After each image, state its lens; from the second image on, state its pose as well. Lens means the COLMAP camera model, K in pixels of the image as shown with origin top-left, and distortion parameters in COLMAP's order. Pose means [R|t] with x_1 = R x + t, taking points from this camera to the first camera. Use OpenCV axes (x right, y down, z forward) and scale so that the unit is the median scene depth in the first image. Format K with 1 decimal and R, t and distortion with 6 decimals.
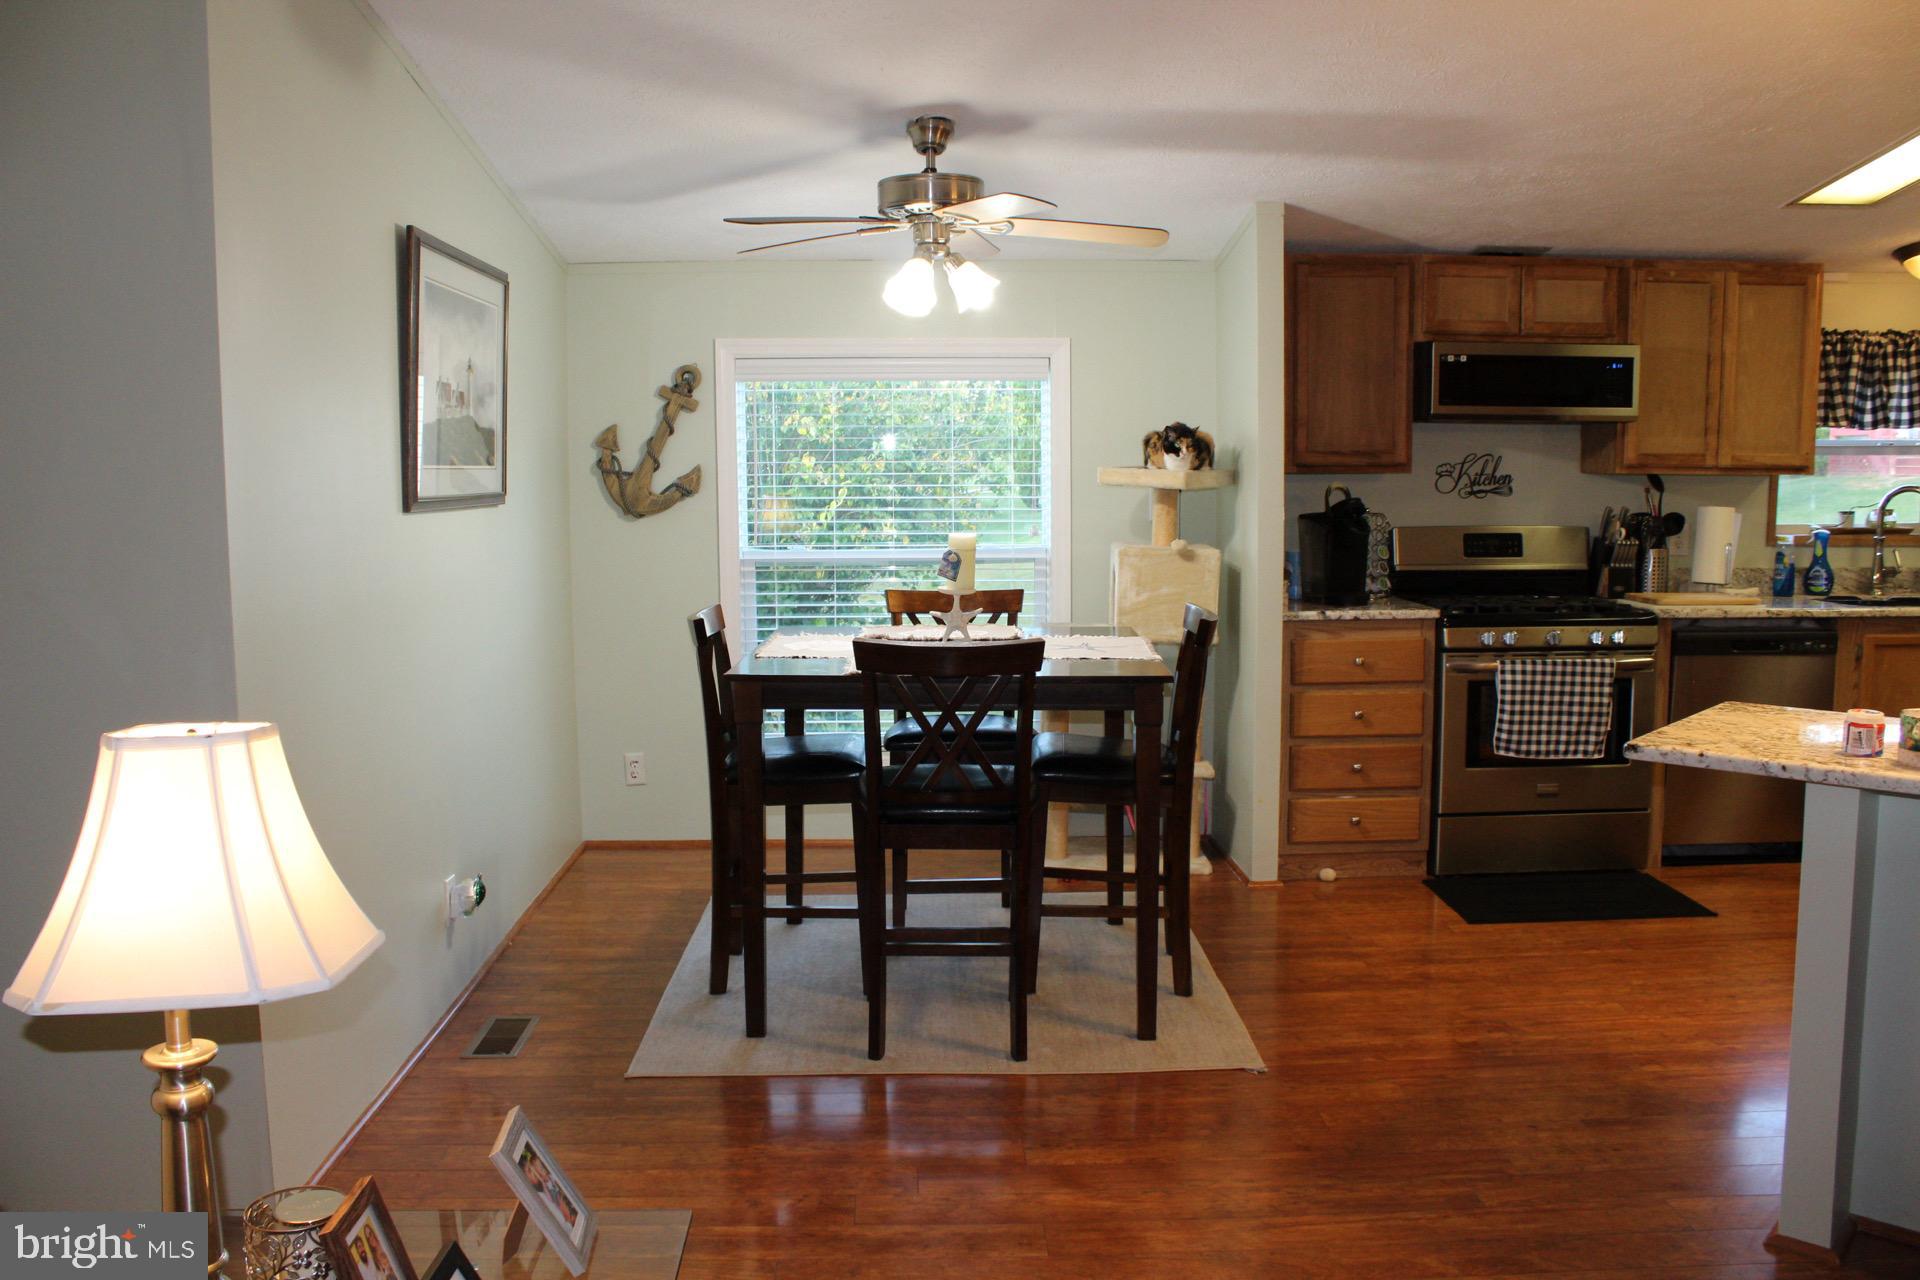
lens RADIAL K [[1592.2, 0, 960.0], [0, 1592.2, 640.0], [0, 0, 1]] dist [-0.161132, 0.129351]
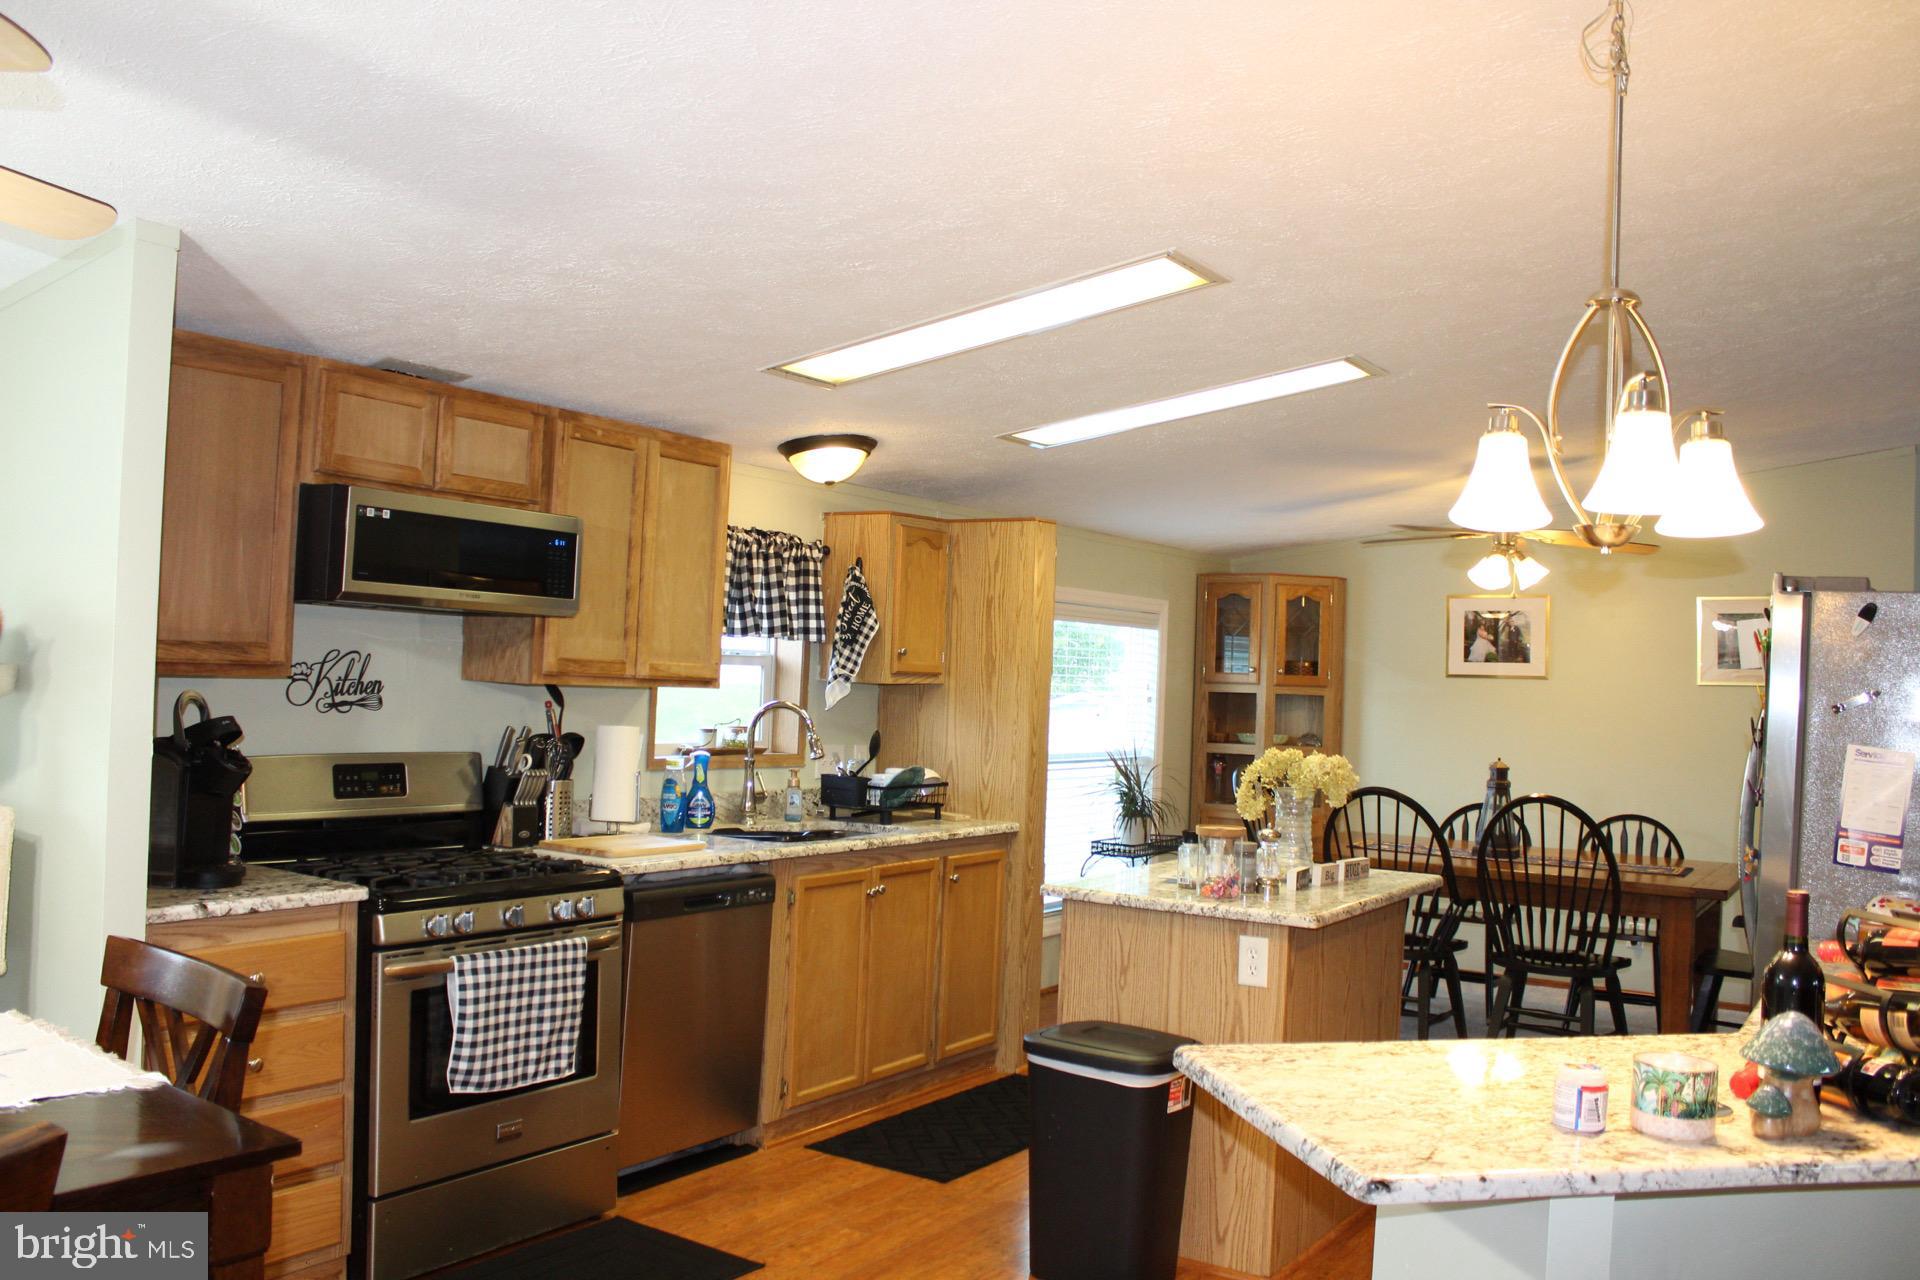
lens RADIAL K [[1592.2, 0, 960.0], [0, 1592.2, 640.0], [0, 0, 1]] dist [-0.161132, 0.129351]
pose [[0.579267, 0.047710, 0.813741, -0.084330], [0.047874, 0.994571, -0.092391, -0.048211], [-0.813731, 0.092476, 0.573838, 0.393302]]
